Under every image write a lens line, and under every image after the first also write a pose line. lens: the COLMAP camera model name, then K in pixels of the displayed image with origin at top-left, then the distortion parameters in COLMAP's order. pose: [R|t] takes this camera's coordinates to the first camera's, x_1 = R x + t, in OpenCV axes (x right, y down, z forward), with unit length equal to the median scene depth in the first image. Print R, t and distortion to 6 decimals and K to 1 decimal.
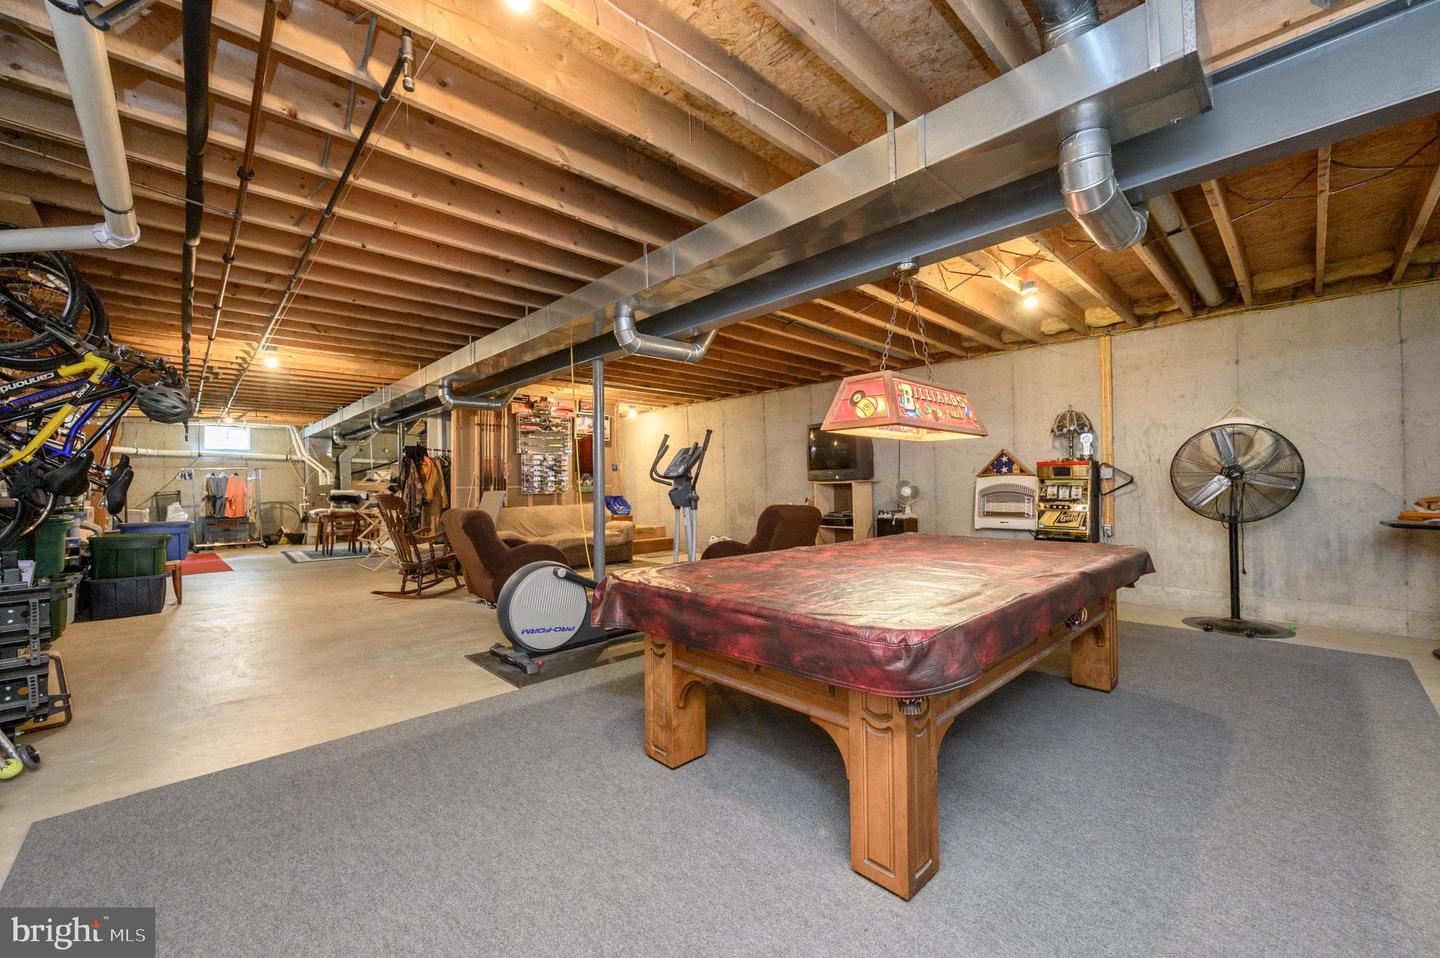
lens RADIAL K [[568.4, 0, 719.5], [0, 568.4, 479.2], [0, 0, 1]] dist [-0.004584, -0.000243]
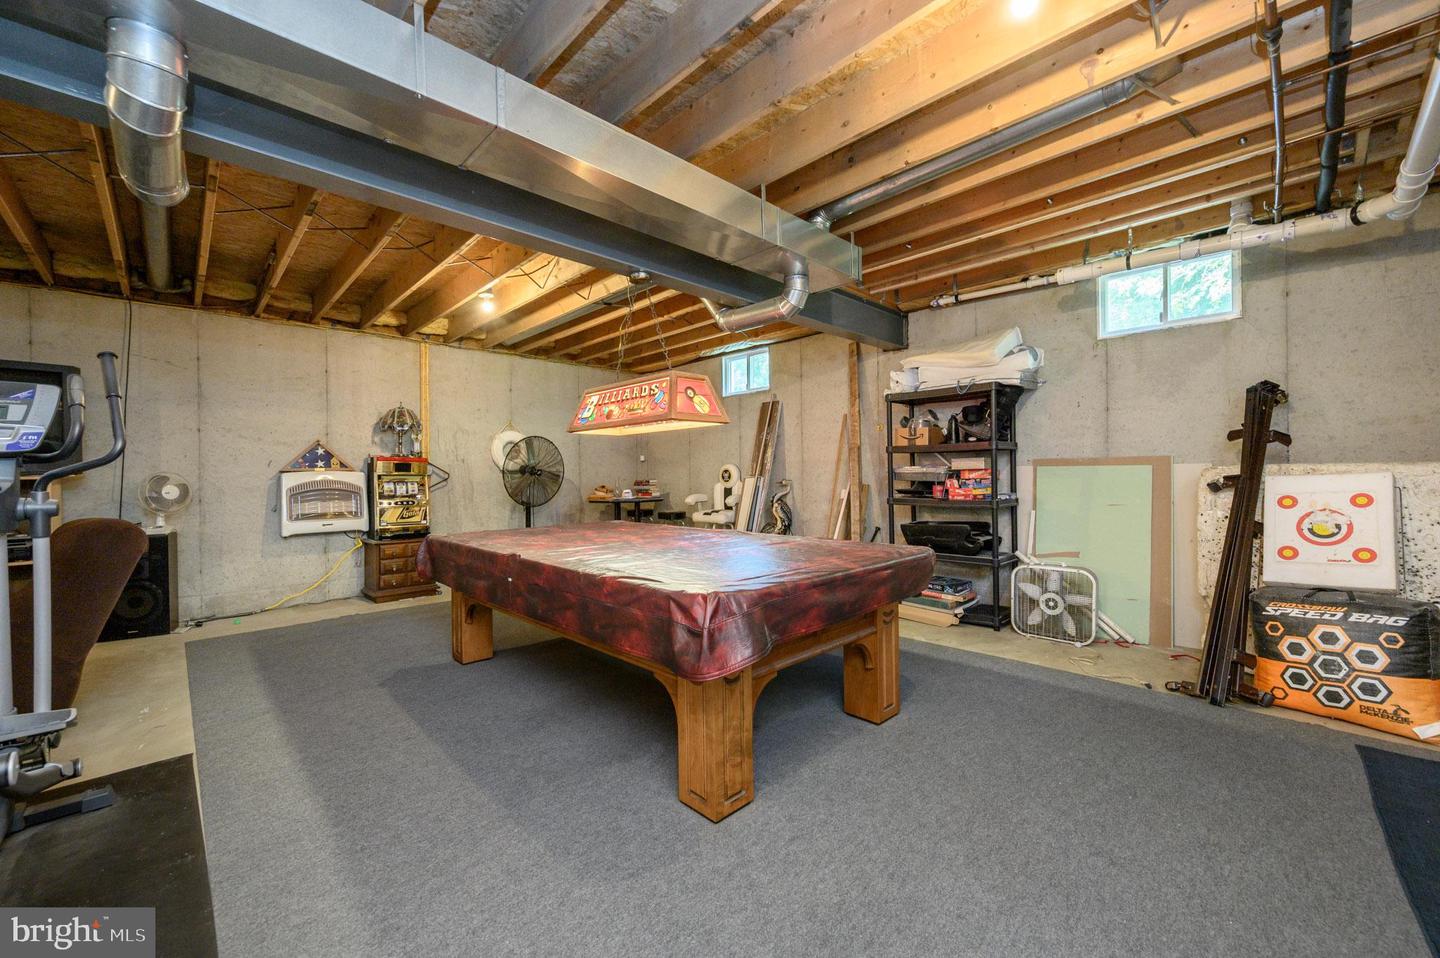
lens RADIAL K [[568.4, 0, 720.0], [0, 568.4, 477.6], [0, 0, 1]] dist [-0.004584, -0.000243]
pose [[-0.008193, 0.006384, 0.999946, -0.369561], [0.001967, 0.999978, -0.006368, 0.011134], [-0.999965, 0.001915, -0.008205, 0.414203]]
